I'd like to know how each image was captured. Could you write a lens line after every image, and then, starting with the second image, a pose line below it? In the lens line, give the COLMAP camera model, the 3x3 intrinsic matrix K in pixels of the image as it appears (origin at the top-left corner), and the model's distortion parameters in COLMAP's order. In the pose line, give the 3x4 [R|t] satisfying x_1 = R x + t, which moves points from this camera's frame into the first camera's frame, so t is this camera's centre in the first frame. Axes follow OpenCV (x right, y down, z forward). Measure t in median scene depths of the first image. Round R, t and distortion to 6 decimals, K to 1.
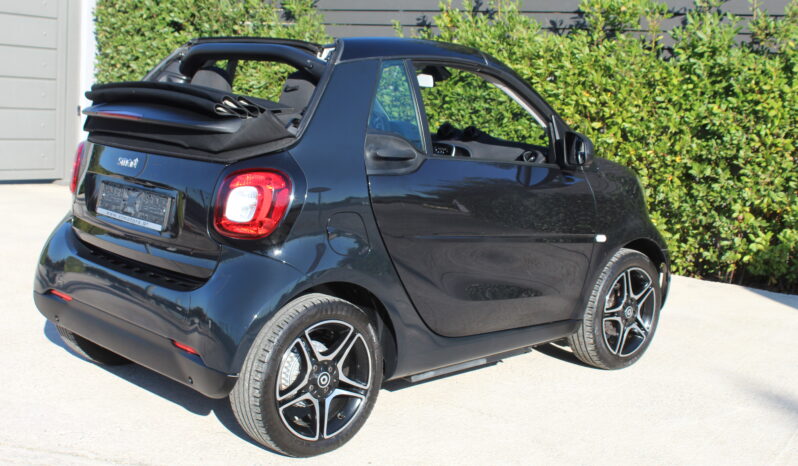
lens RADIAL K [[1032.6, 0, 391.5], [0, 1032.6, 239.5], [0, 0, 1]] dist [-0.006702, 0.000000]
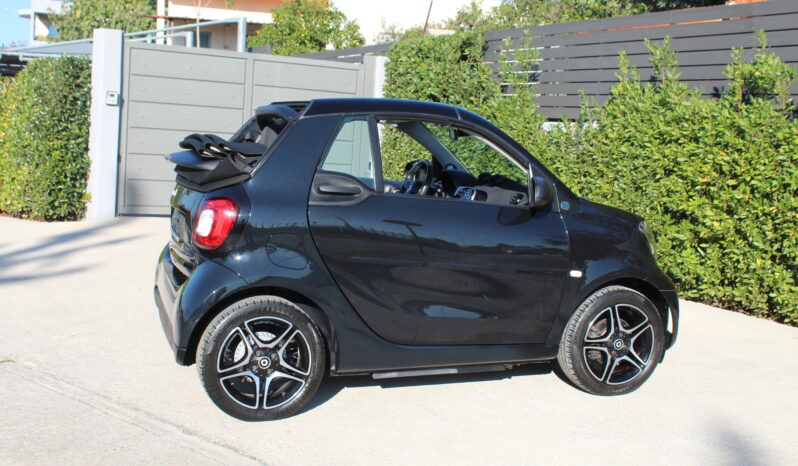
lens RADIAL K [[903.3, 0, 406.0], [0, 903.3, 236.2], [0, 0, 1]] dist [-0.079924, 0.000000]
pose [[0.914866, 0.043231, -0.401438, 0.277615], [-0.065845, 0.996916, -0.042700, 0.007882], [0.398353, 0.065498, 0.914890, 0.017704]]
